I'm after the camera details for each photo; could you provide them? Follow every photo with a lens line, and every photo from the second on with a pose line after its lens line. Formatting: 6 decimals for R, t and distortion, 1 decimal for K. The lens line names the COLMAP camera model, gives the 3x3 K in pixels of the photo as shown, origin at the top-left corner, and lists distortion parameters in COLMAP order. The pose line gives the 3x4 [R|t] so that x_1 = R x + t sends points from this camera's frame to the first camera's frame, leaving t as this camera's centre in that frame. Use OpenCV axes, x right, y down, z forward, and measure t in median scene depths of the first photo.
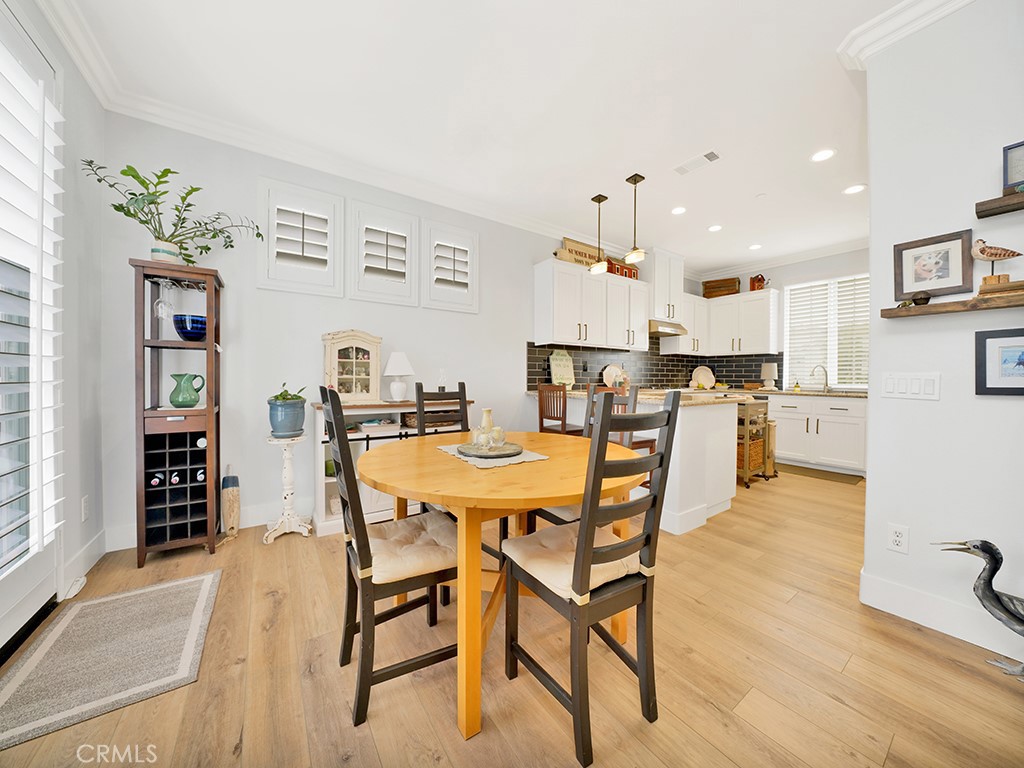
lens RADIAL K [[355.7, 0, 508.7], [0, 355.7, 382.2], [0, 0, 1]] dist [-0.033387, 0.004501]
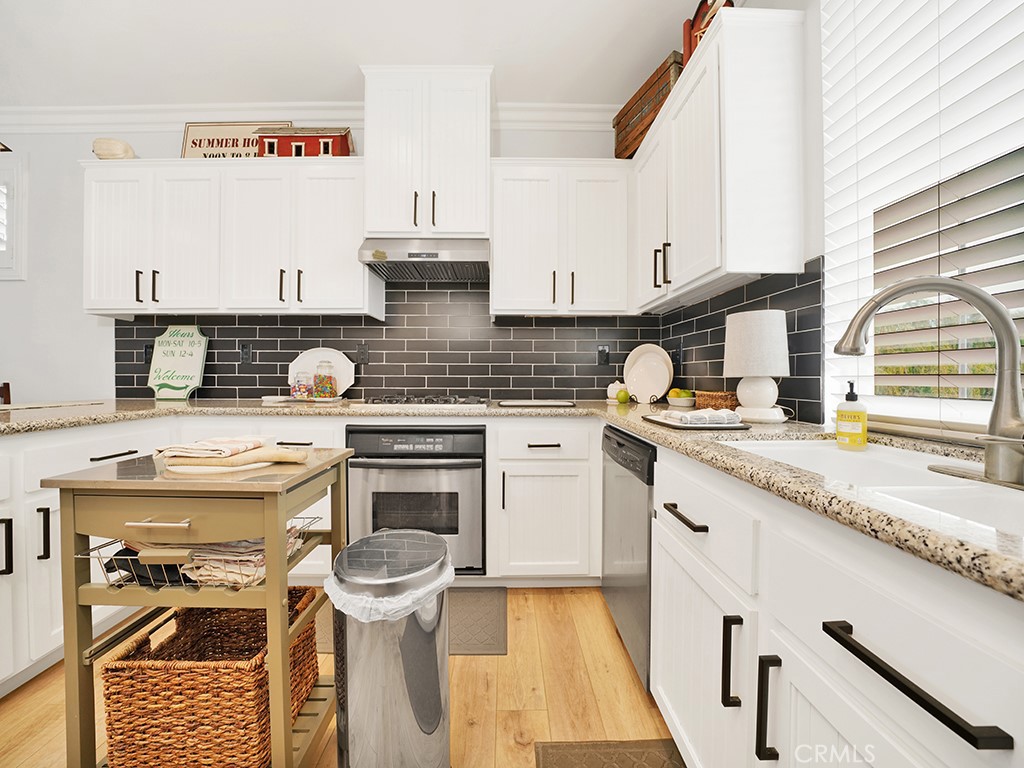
lens RADIAL K [[360.9, 0, 513.2], [0, 360.9, 379.8], [0, 0, 1]] dist [-0.019937, 0.000288]
pose [[0.837192, 0.000158, -0.546908, 0.927664], [-0.004140, 0.999973, -0.006048, -0.005247], [0.546893, 0.007327, 0.837171, 0.863471]]
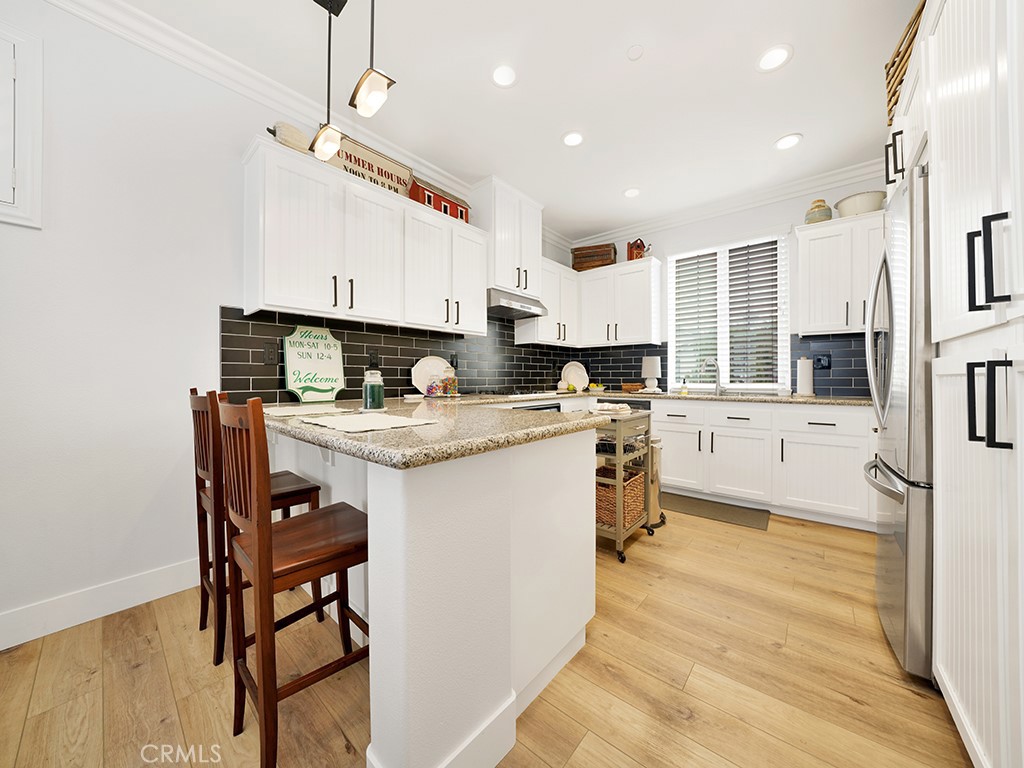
lens RADIAL K [[360.9, 0, 513.2], [0, 360.9, 379.8], [0, 0, 1]] dist [-0.019937, 0.000288]
pose [[0.962806, -0.009740, 0.270019, 0.306917], [0.012075, 0.999903, -0.006989, -0.002763], [-0.269925, 0.009990, 0.962830, 0.411898]]
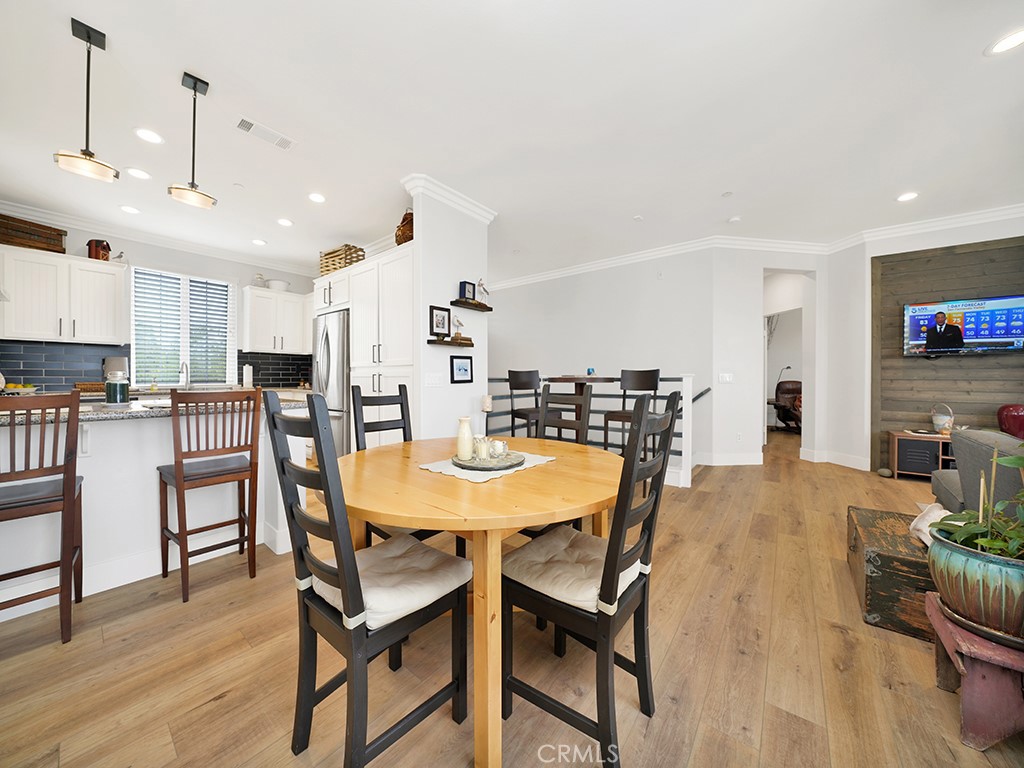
lens RADIAL K [[364.4, 0, 512.0], [0, 364.4, 384.0], [0, 0, 1]] dist [-0.026953, 0.000226]
pose [[-0.311297, -0.025271, 0.949977, -0.369736], [0.008991, 0.999523, 0.029535, -0.010085], [-0.950270, 0.017736, -0.310921, 0.490176]]
